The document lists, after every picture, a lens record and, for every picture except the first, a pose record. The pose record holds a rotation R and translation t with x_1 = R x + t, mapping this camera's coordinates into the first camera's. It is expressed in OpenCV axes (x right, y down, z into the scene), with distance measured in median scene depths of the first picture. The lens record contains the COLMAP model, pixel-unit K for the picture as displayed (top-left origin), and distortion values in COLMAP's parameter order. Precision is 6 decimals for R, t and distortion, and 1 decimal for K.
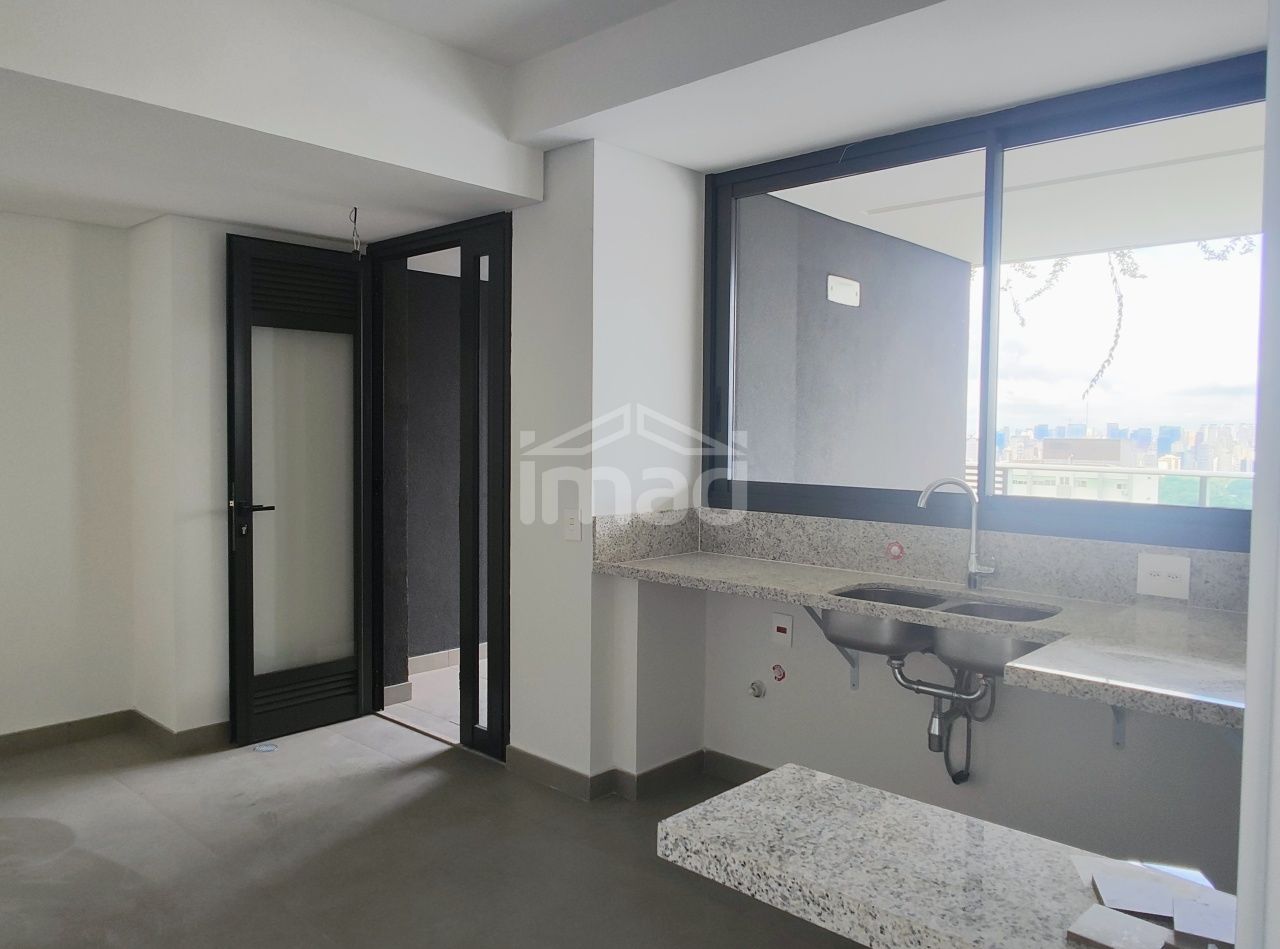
lens RADIAL K [[909.8, 0, 640.0], [0, 909.8, 474.5], [0, 0, 1]] dist [-0.006335, -0.001223]
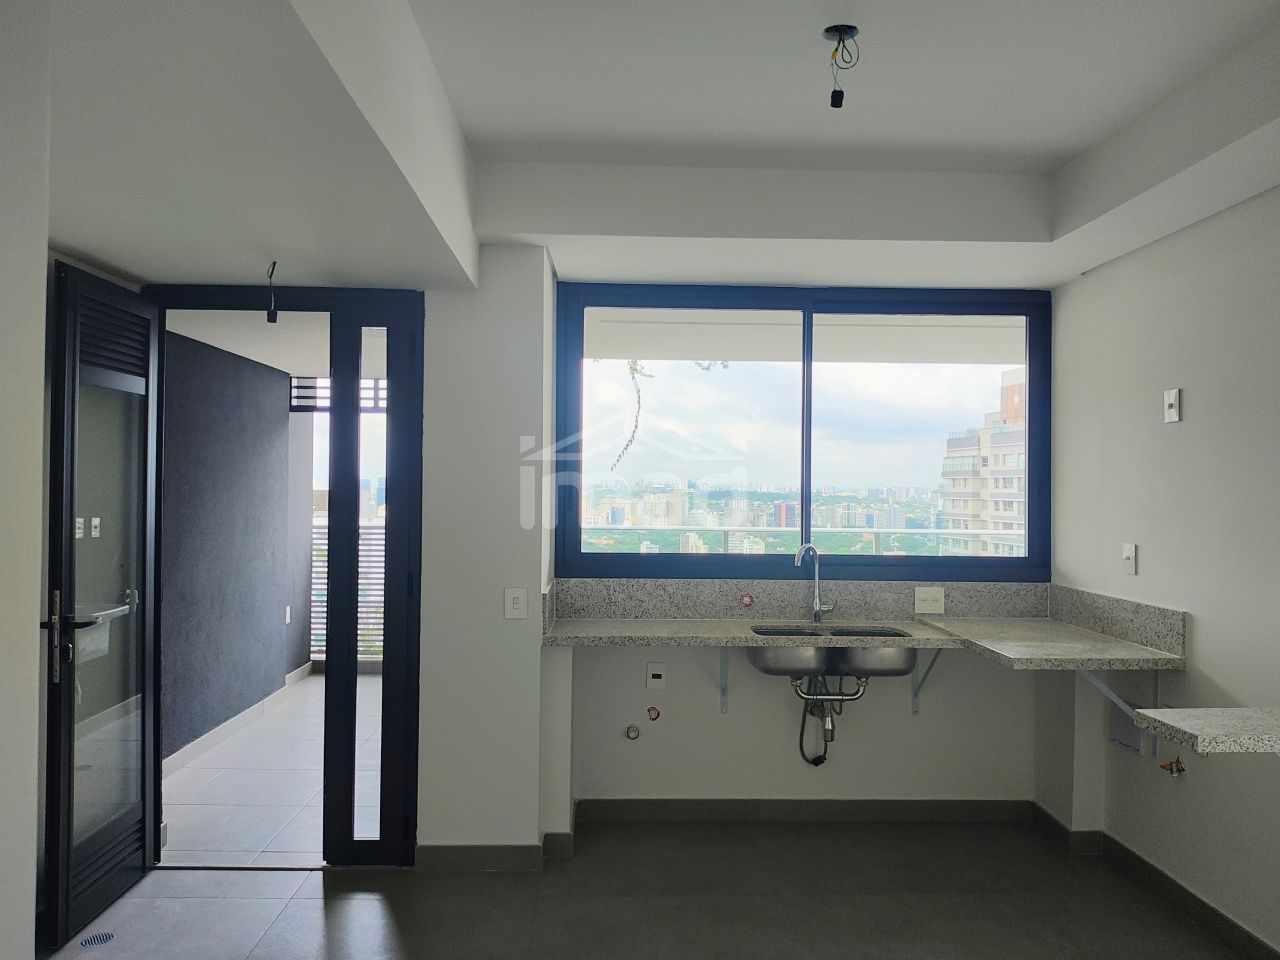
lens RADIAL K [[950.9, 0, 640.0], [0, 950.9, 480.0], [0, 0, 1]] dist [0.081855, -0.133497]
pose [[0.710288, 0.003103, 0.703904, -0.741819], [0.031795, 0.998828, -0.036487, -0.041588], [-0.703192, 0.048297, 0.709358, 0.113570]]
